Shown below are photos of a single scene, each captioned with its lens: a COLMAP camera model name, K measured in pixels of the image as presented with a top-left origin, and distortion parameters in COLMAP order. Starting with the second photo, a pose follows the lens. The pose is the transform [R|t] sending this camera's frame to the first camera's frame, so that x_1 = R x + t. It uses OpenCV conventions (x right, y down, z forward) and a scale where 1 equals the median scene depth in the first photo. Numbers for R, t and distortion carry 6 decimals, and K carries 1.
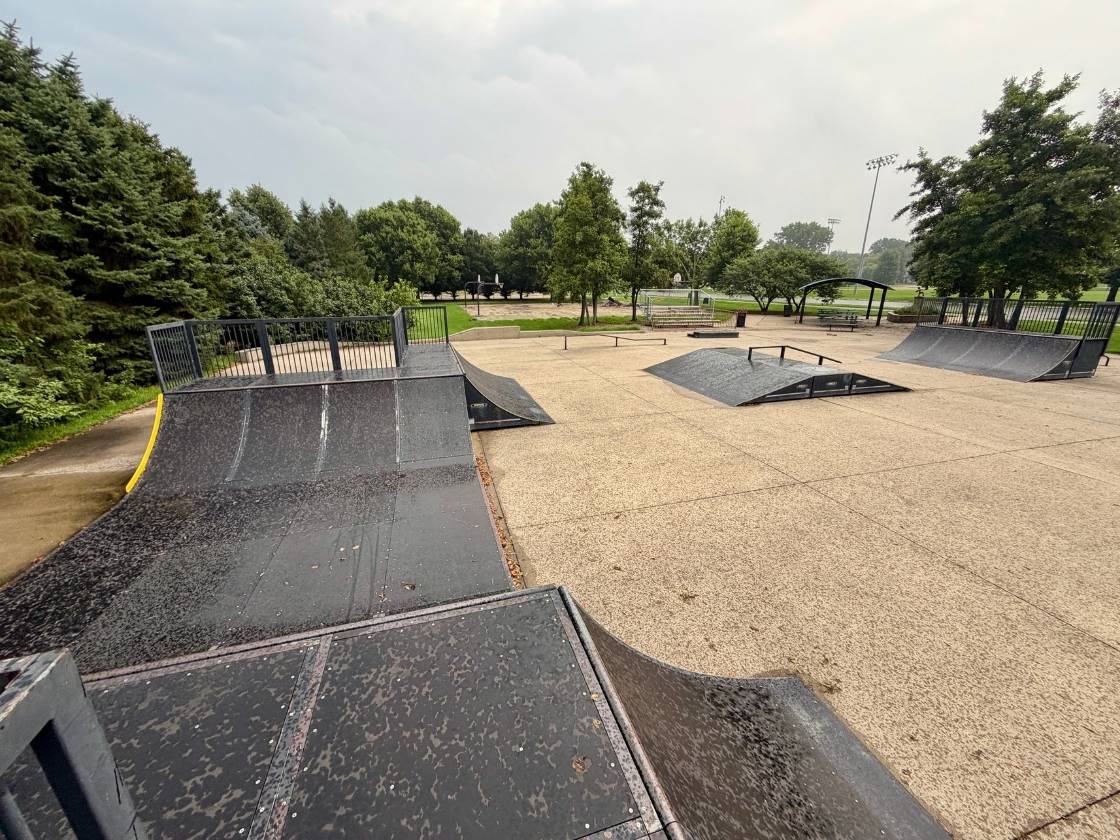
lens RADIAL K [[445.2, 0, 556.1], [0, 445.2, 420.2], [0, 0, 1]] dist [0.000251, -0.000186]
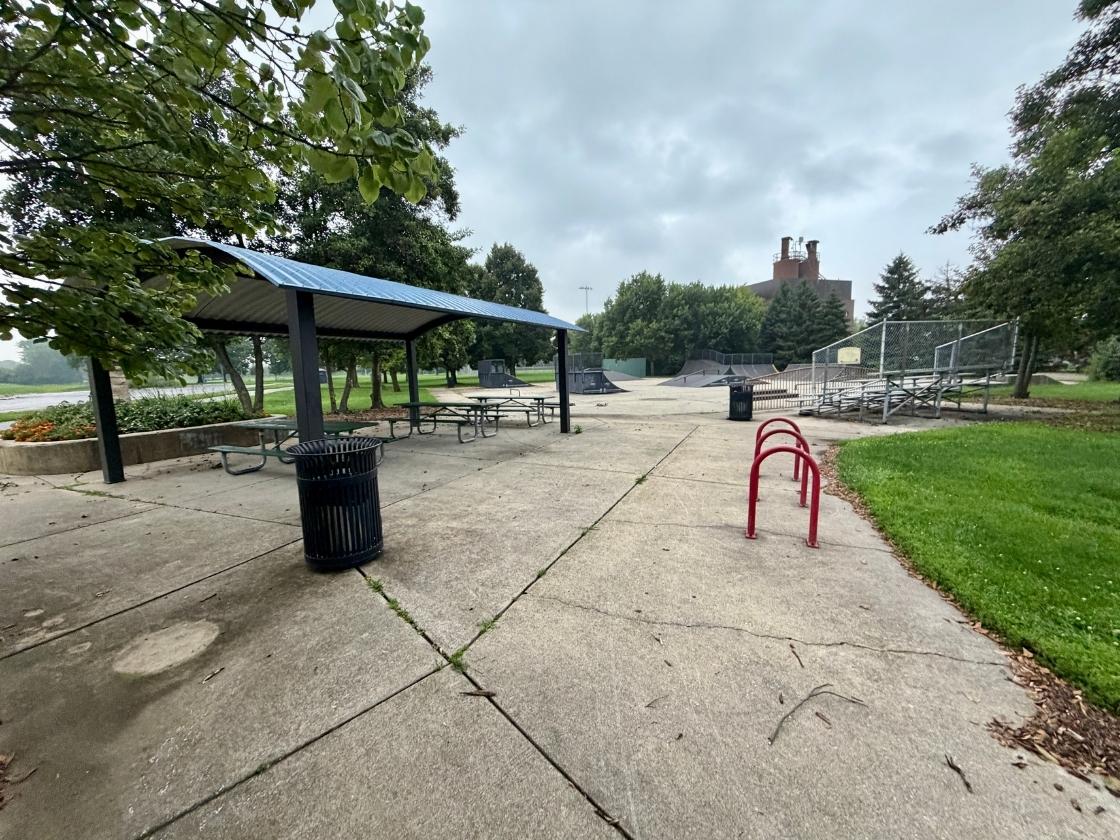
lens RADIAL K [[445.2, 0, 554.0], [0, 445.2, 416.3], [0, 0, 1]] dist [0.000251, -0.000186]
pose [[0.998679, -0.030811, 0.041130, -0.456736], [0.038105, 0.980976, -0.190351, 0.502182], [-0.034483, 0.191667, 0.980854, -1.237995]]
